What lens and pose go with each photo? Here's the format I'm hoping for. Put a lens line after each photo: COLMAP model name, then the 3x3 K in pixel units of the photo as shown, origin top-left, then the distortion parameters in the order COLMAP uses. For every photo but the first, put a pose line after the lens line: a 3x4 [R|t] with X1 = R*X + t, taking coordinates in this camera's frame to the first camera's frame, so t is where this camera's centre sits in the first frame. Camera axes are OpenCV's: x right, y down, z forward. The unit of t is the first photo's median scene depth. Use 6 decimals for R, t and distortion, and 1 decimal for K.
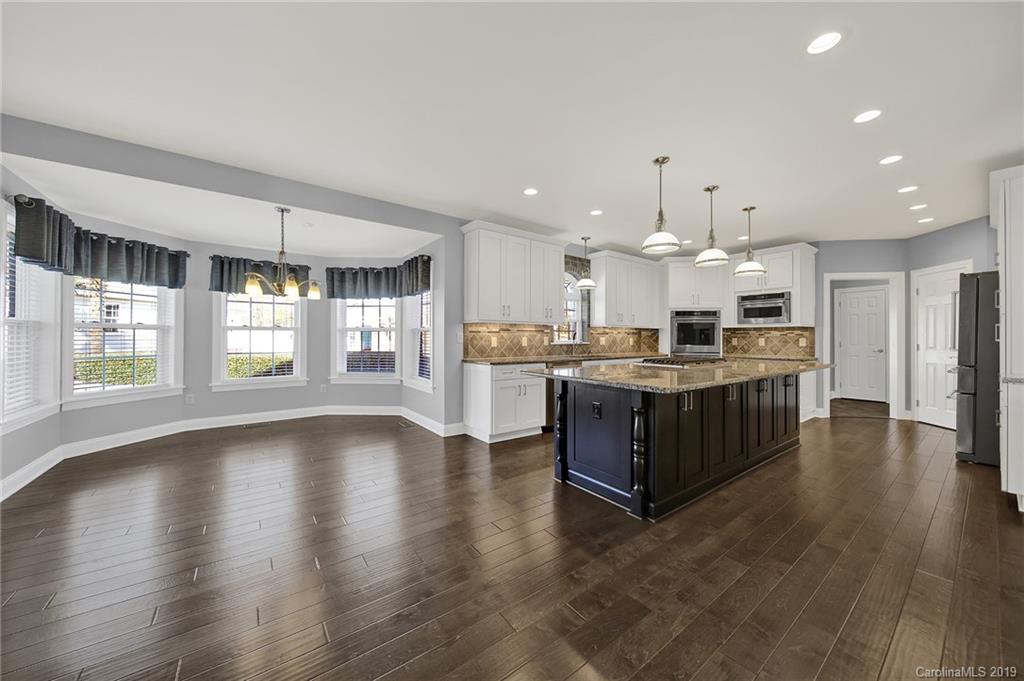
lens RADIAL K [[360.4, 0, 510.7], [0, 360.4, 336.3], [0, 0, 1]] dist [-0.003561, -0.000093]
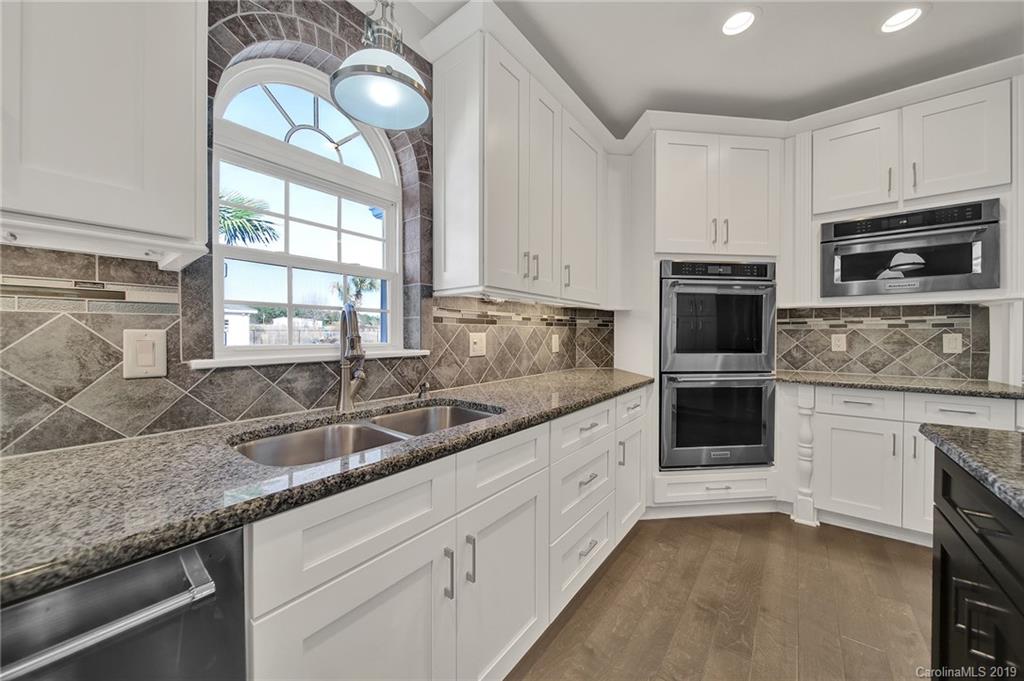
lens RADIAL K [[360.4, 0, 510.9], [0, 360.4, 336.8], [0, 0, 1]] dist [-0.003561, -0.000093]
pose [[0.965852, -0.004330, 0.259059, 0.217373], [0.001262, 0.999927, 0.012006, 0.003303], [-0.259092, -0.011269, 0.965787, 0.739350]]
